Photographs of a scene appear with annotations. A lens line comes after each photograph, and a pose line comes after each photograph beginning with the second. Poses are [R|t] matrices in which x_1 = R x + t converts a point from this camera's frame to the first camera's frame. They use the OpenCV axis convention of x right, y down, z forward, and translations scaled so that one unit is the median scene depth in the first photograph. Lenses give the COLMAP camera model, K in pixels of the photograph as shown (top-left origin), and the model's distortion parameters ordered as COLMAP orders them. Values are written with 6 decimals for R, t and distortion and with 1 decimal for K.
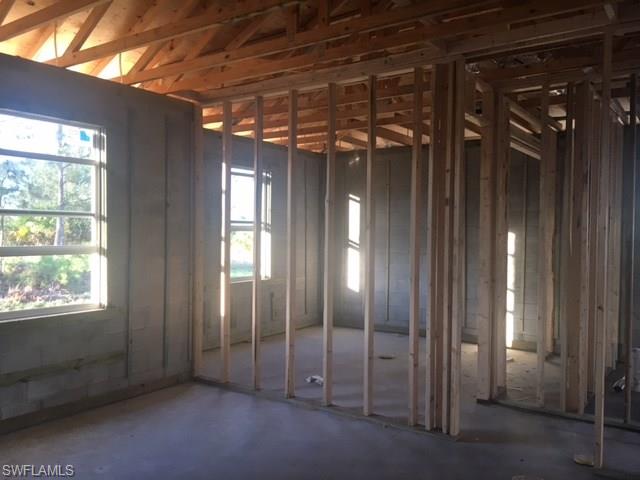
lens RADIAL K [[549.7, 0, 320.0], [0, 549.7, 240.0], [0, 0, 1]] dist [0.002610, 0.003476]
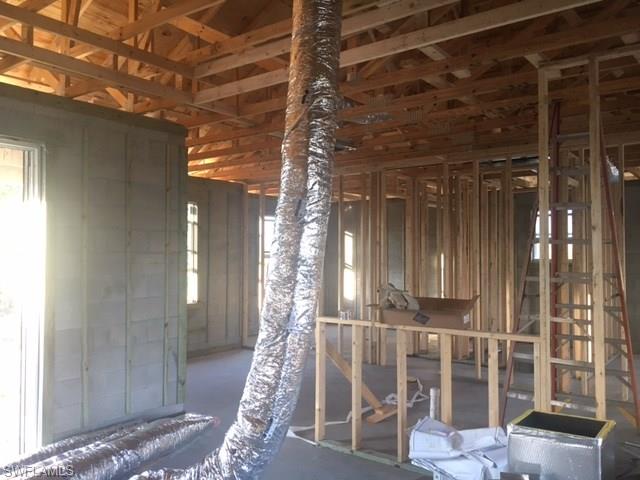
lens RADIAL K [[549.7, 0, 320.0], [0, 549.7, 240.0], [0, 0, 1]] dist [0.002610, 0.003476]
pose [[0.998503, -0.010435, -0.053700, 0.107017], [0.008212, 0.999107, -0.041441, -0.001828], [0.054085, 0.040938, 0.997697, -0.739394]]
